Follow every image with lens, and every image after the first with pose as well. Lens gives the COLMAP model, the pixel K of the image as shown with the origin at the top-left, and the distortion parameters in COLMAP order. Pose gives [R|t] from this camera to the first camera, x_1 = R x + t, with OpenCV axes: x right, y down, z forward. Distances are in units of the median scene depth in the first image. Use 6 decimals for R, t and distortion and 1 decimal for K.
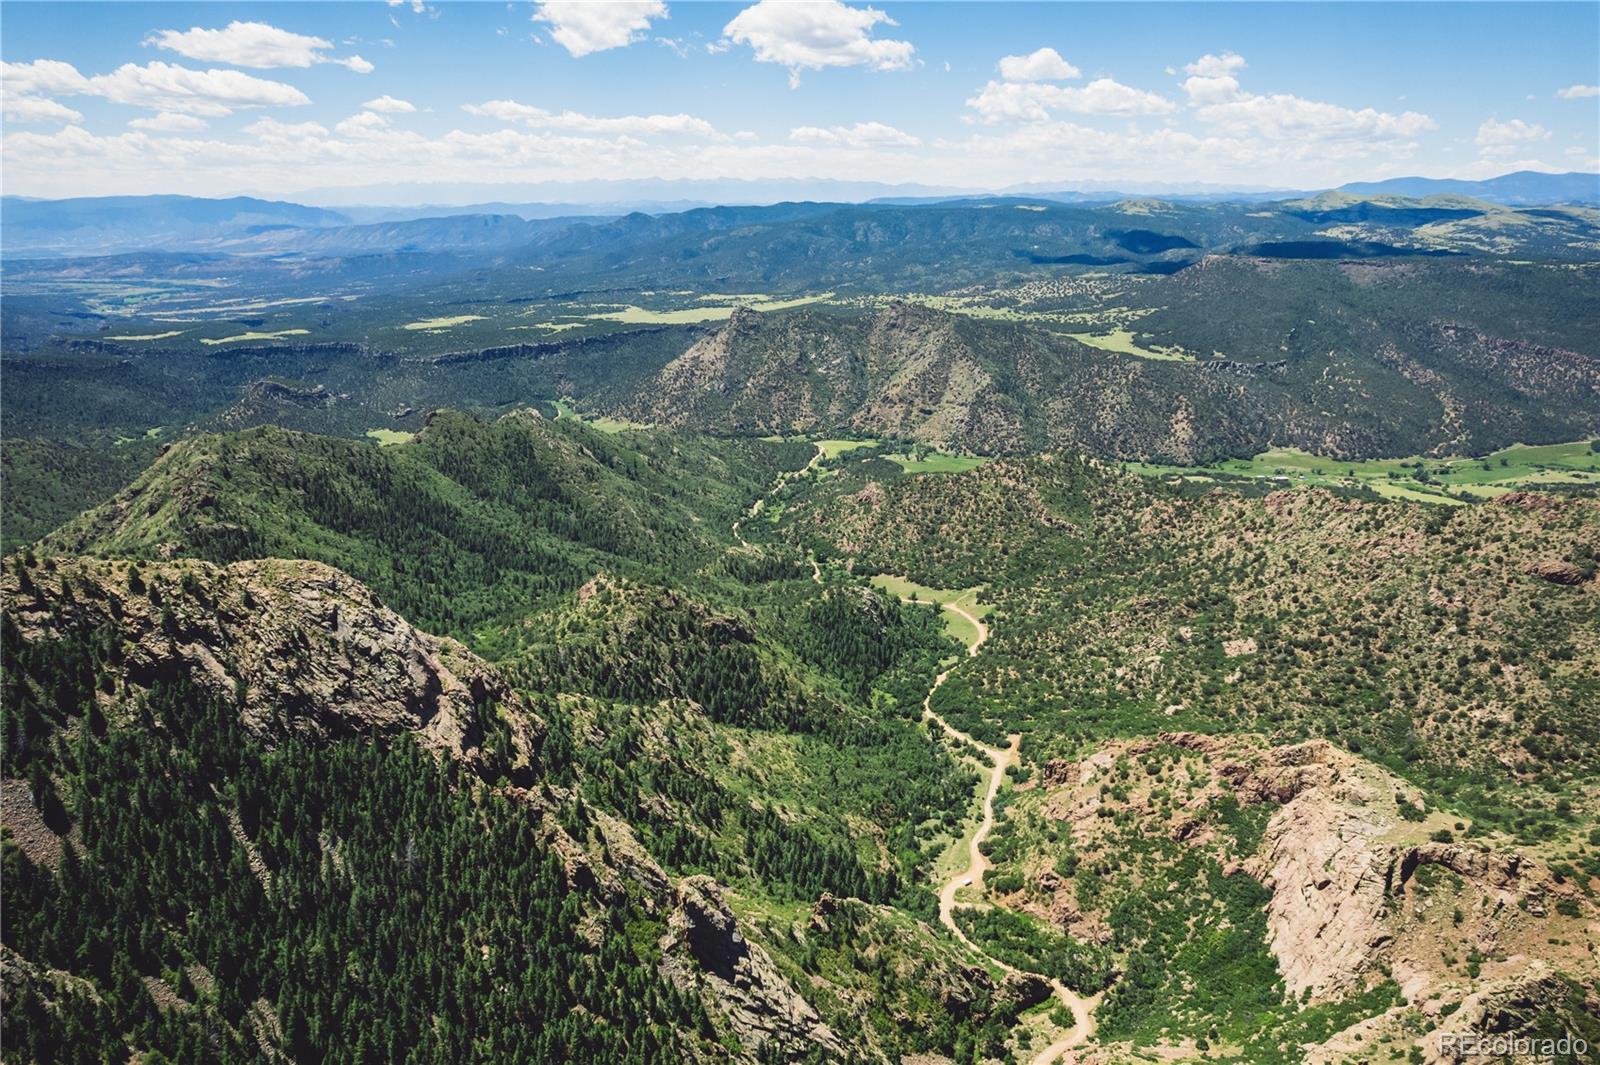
lens RADIAL K [[1031.7, 0, 802.1], [0, 1031.7, 535.9], [0, 0, 1]] dist [-0.070250, 0.065951]
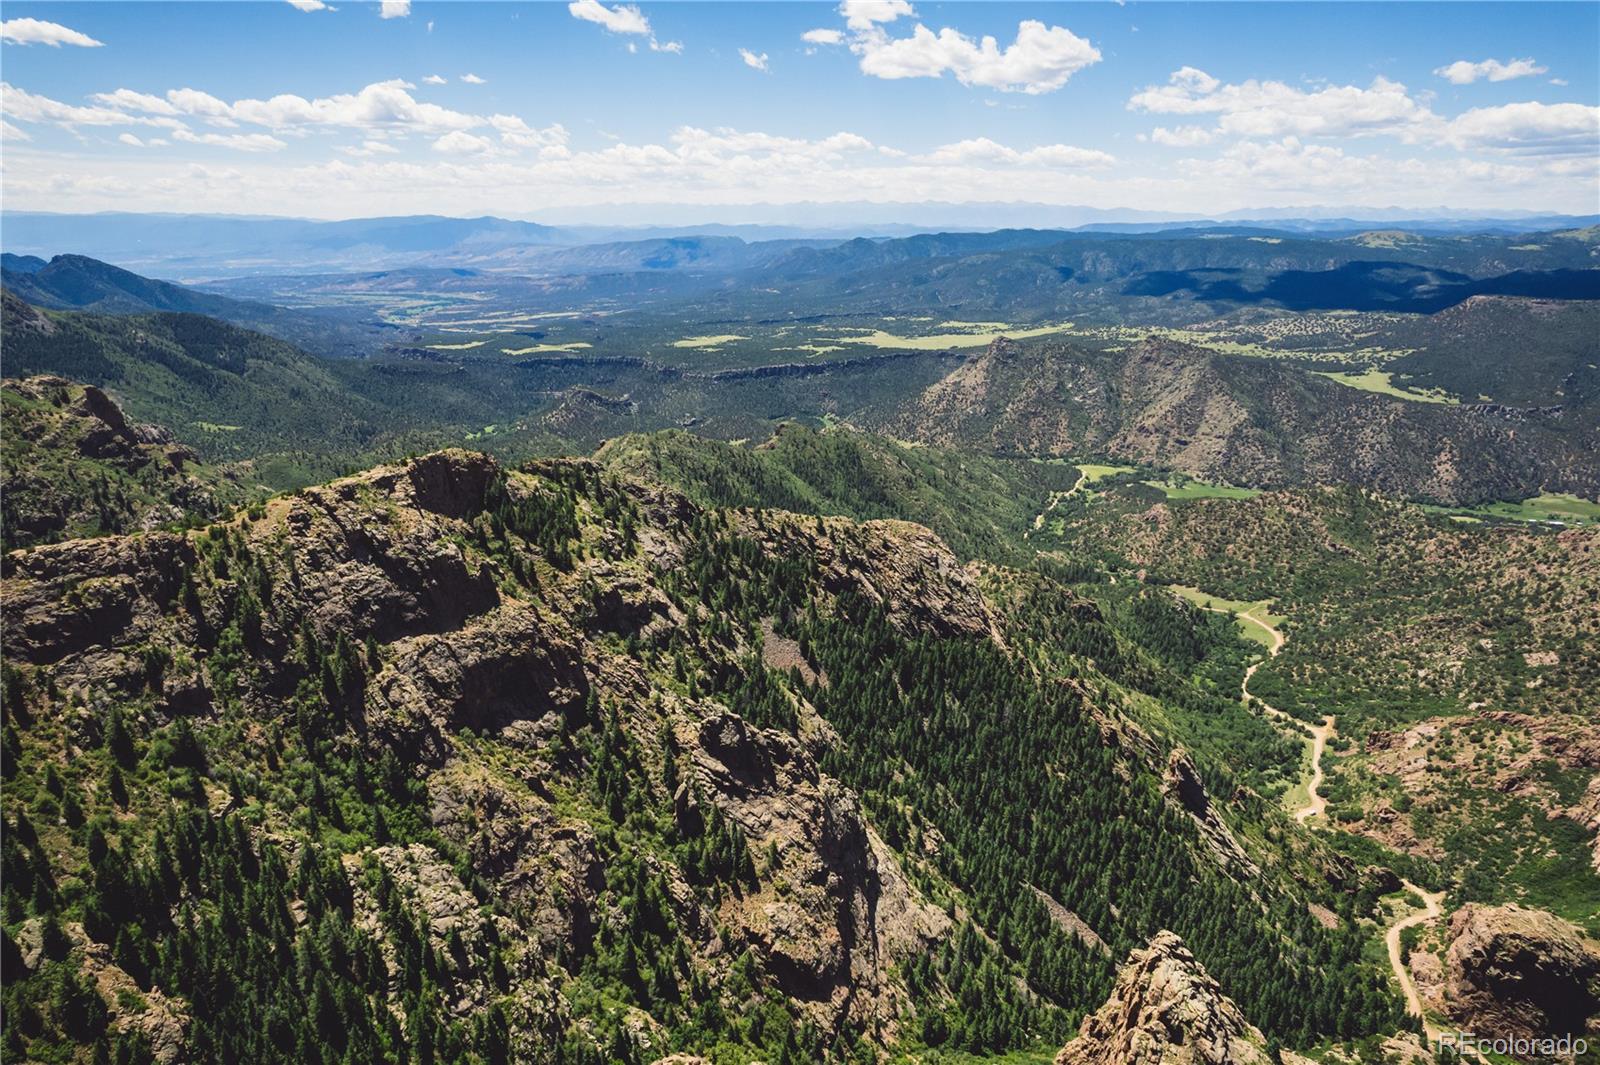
lens RADIAL K [[1031.7, 0, 802.0], [0, 1031.7, 536.5], [0, 0, 1]] dist [-0.070250, 0.065951]
pose [[0.982223, 0.059451, -0.178055, -0.138124], [-0.062853, 0.997931, -0.013527, 0.028036], [0.176882, 0.024478, 0.983928, -0.194261]]
